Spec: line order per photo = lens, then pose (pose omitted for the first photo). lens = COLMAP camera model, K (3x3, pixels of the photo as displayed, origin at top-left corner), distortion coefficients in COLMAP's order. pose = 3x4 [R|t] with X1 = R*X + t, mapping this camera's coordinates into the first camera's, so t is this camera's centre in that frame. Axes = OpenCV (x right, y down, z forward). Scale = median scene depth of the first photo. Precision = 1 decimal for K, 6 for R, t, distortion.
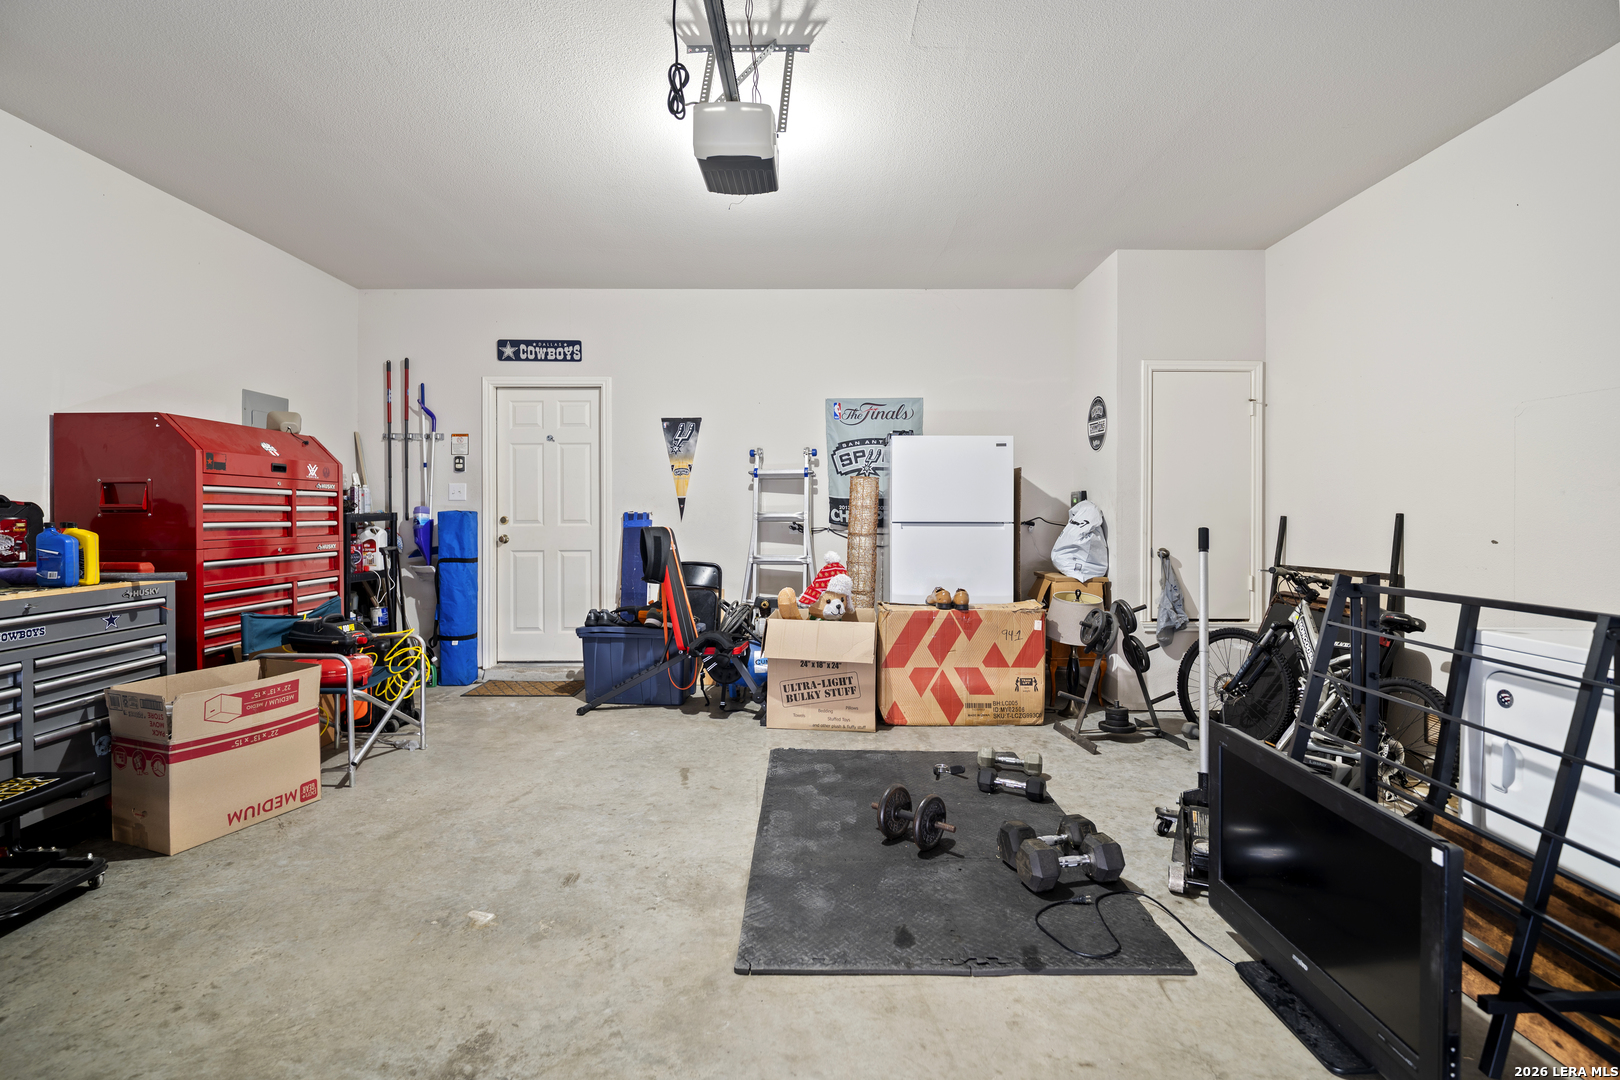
lens RADIAL K [[745.5, 0, 808.2], [0, 745.5, 518.1], [0, 0, 1]] dist [-0.003789, -0.000733]
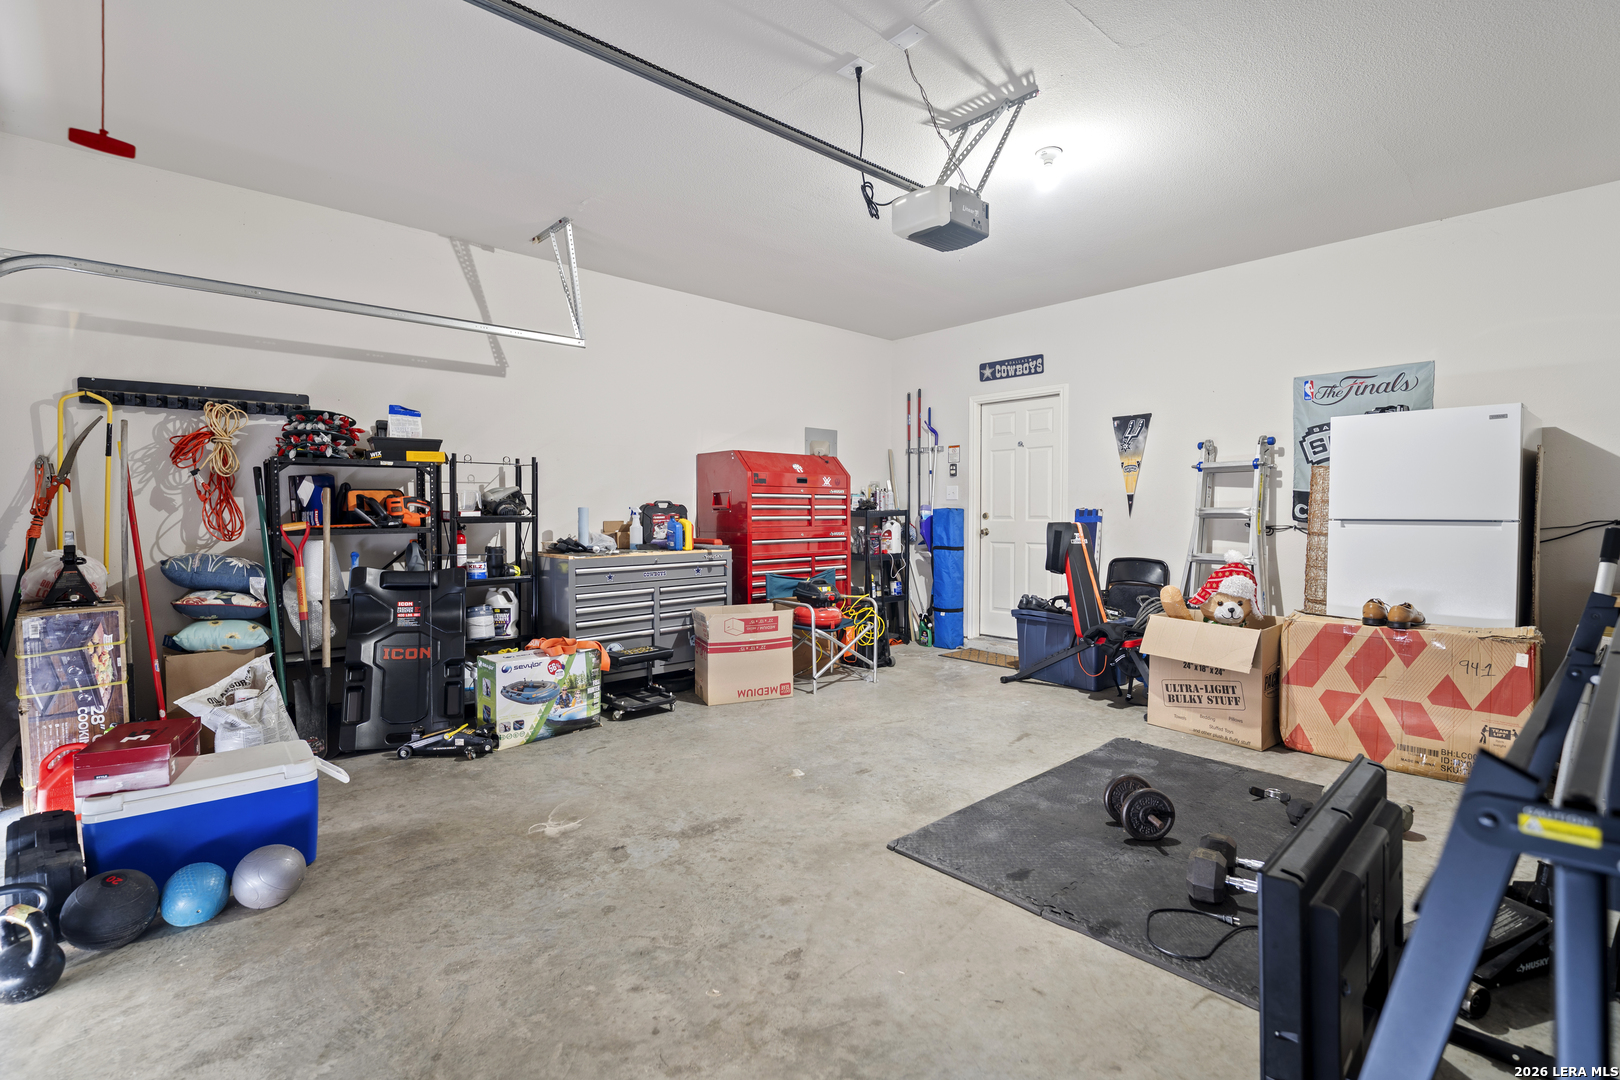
lens RADIAL K [[745.5, 0, 817.5], [0, 745.5, 531.6], [0, 0, 1]] dist [-0.003789, -0.000733]
pose [[0.684554, 0.018227, -0.728734, 0.369971], [-0.002115, 0.999733, 0.023019, 0.001175], [0.728959, -0.014217, 0.684410, -0.008152]]
